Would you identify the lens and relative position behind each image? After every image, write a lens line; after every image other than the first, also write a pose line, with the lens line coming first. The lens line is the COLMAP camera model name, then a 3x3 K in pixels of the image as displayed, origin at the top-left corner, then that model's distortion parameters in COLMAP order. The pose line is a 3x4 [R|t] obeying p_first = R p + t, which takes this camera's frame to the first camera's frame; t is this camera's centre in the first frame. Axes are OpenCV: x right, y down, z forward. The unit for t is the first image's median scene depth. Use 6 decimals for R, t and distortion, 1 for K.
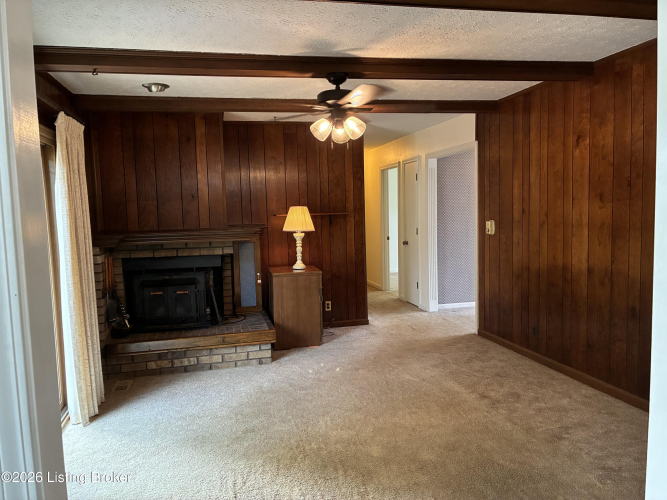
lens RADIAL K [[507.6, 0, 333.9], [0, 507.6, 248.0], [0, 0, 1]] dist [0.007845, -0.001601]
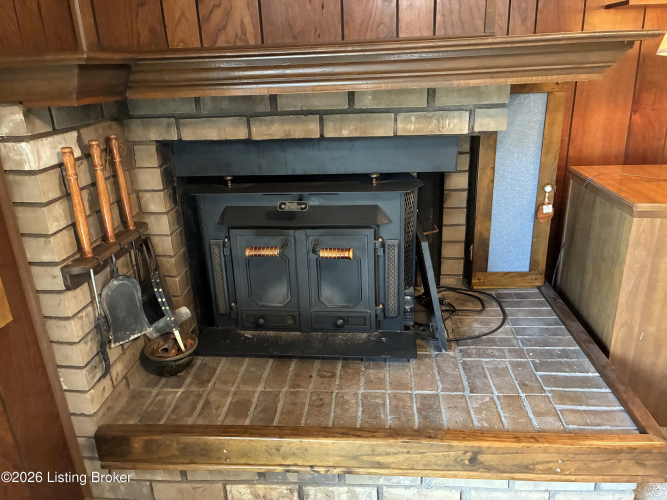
lens RADIAL K [[507.6, 0, 334.7], [0, 507.6, 249.6], [0, 0, 1]] dist [0.007845, -0.001601]
pose [[0.951576, 0.095116, -0.292328, -0.203491], [-0.010748, 0.960642, 0.277582, -0.004072], [0.307225, -0.260998, 0.915146, 0.698547]]
